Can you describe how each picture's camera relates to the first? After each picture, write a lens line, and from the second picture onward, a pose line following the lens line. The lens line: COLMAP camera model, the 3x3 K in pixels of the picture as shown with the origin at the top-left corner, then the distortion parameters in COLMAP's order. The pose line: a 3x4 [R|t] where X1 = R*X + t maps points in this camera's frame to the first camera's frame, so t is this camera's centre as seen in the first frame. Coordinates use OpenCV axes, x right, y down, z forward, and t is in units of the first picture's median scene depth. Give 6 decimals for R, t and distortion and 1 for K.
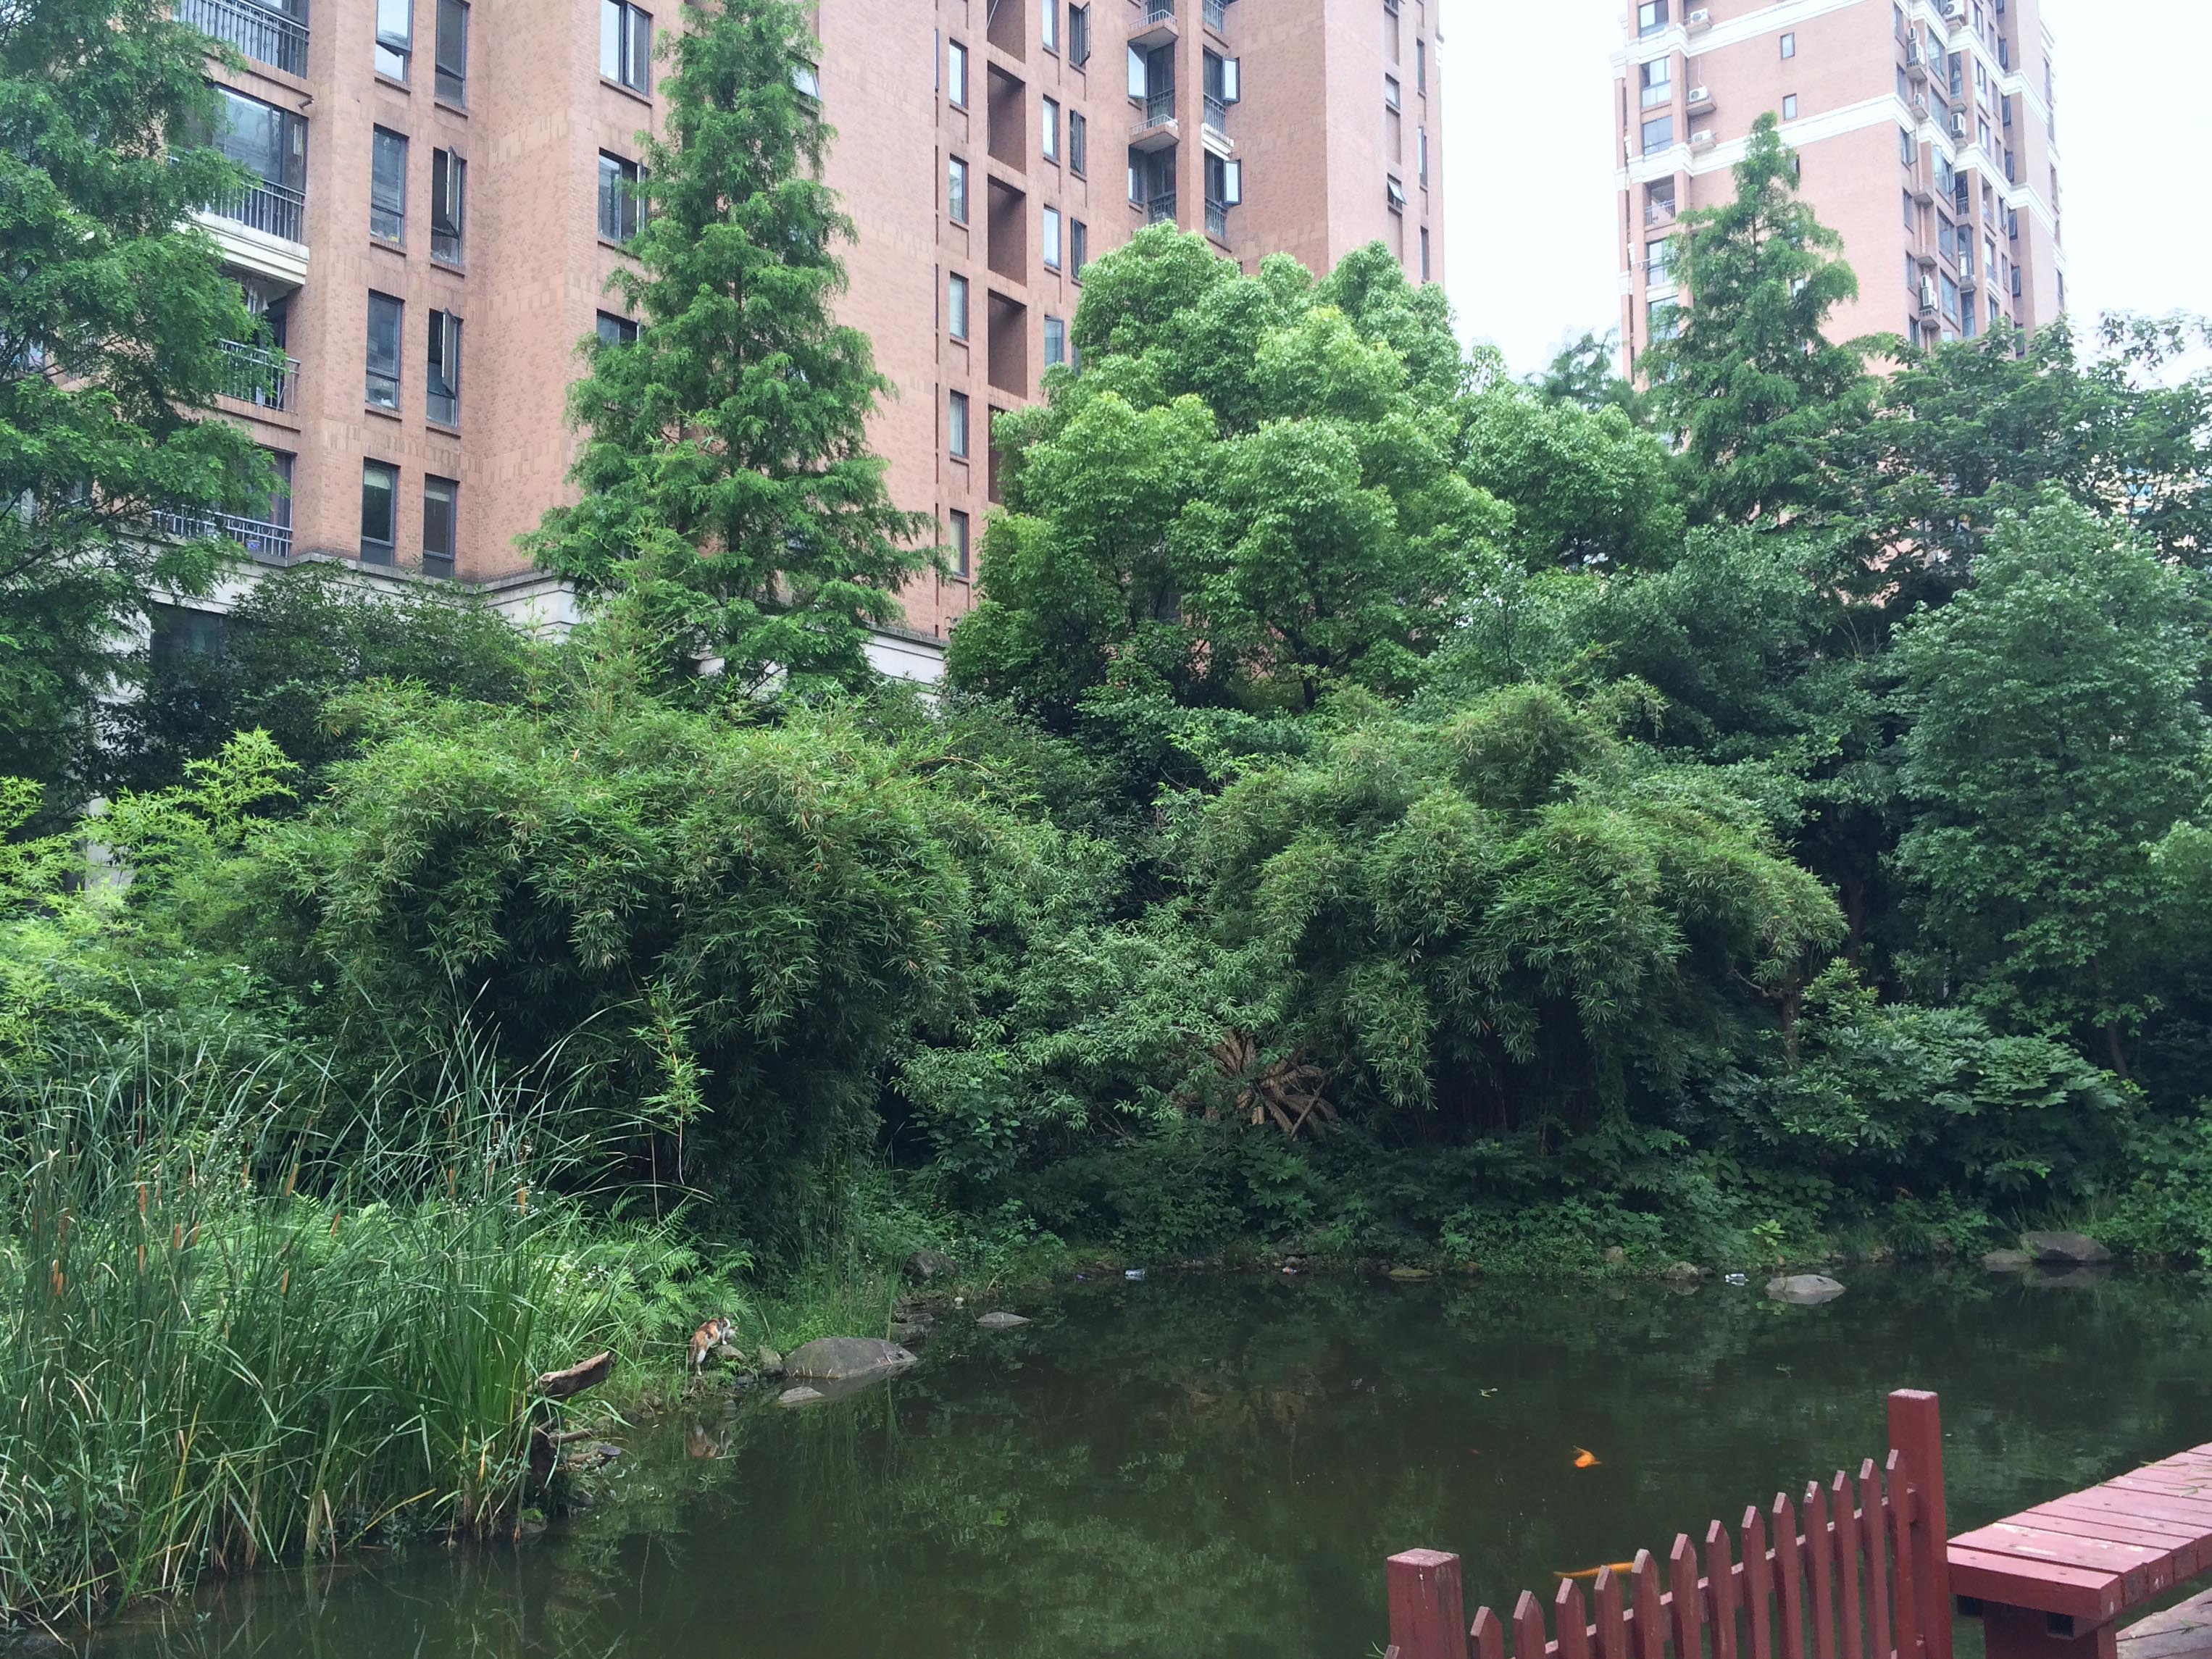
lens RADIAL K [[2029.4, 0, 1103.4], [0, 2029.4, 839.4], [0, 0, 1]] dist [0.030365, 0.000000]
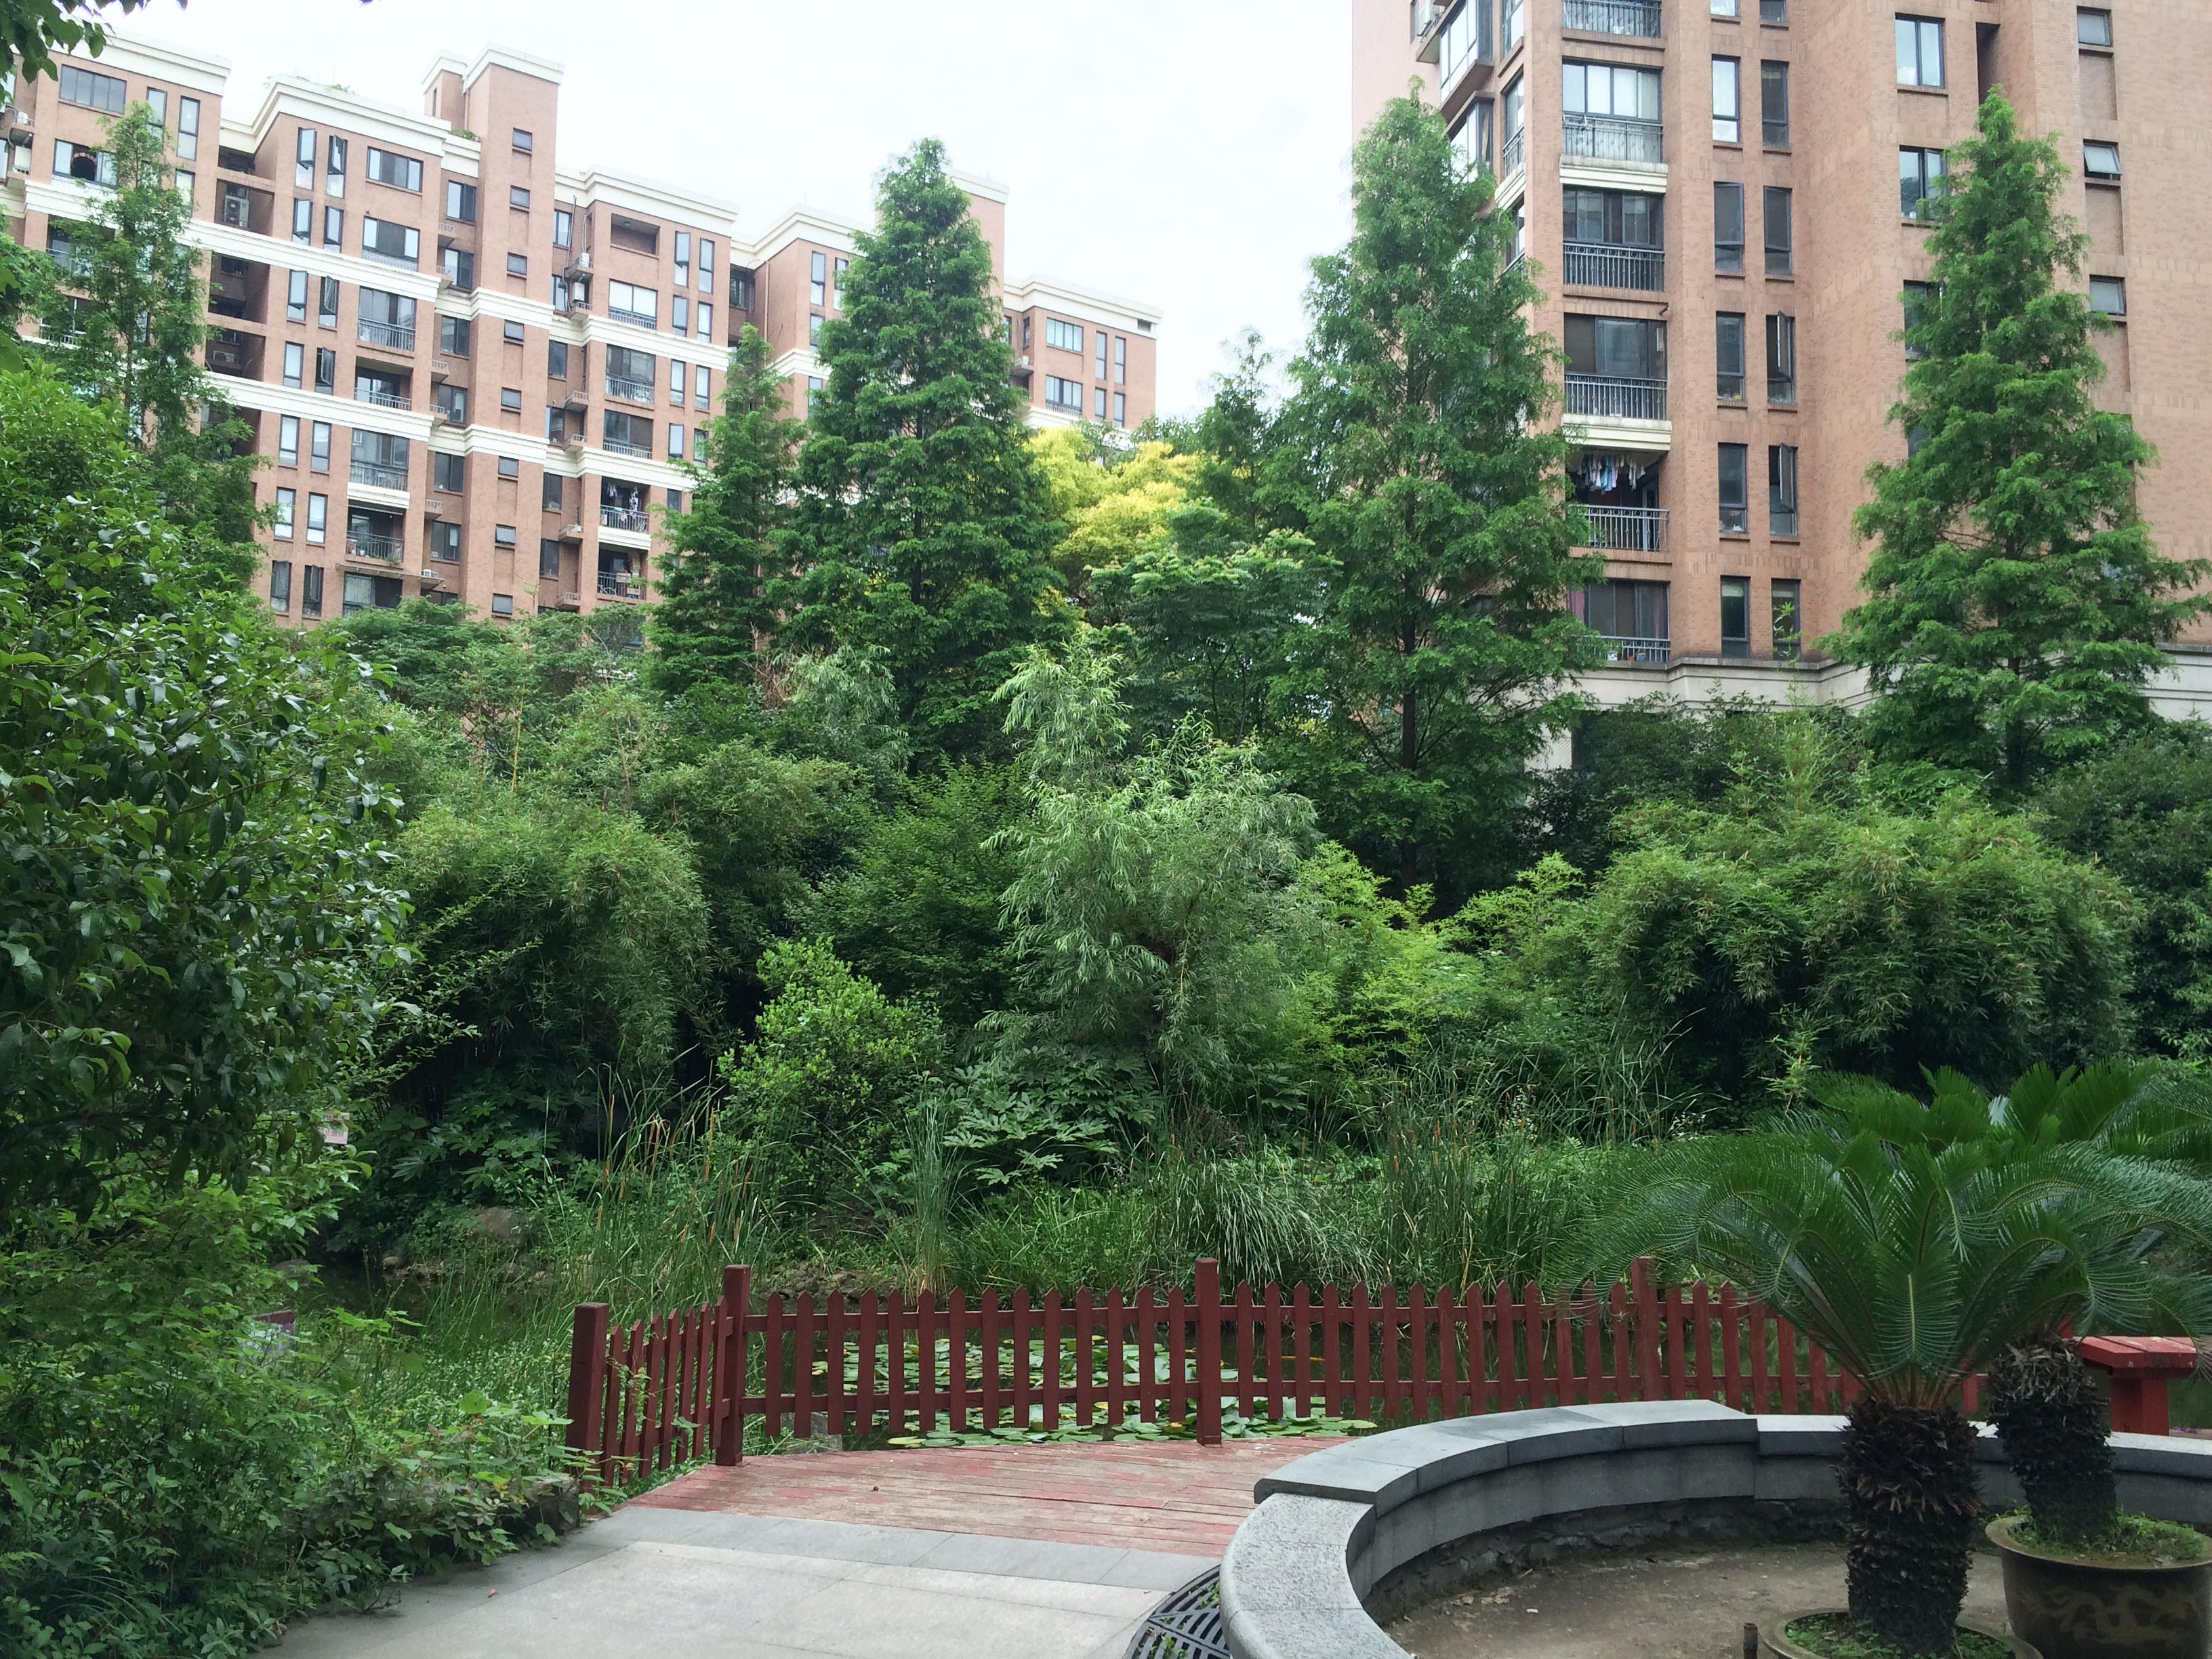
lens RADIAL K [[2029.5, 0, 1106.7], [0, 2029.5, 827.9], [0, 0, 1]] dist [0.030365, 0.000000]
pose [[0.740403, -0.051859, -0.670160, 0.213036], [0.057780, 0.998239, -0.013410, -0.037425], [0.669675, -0.028793, 0.742096, -0.222217]]
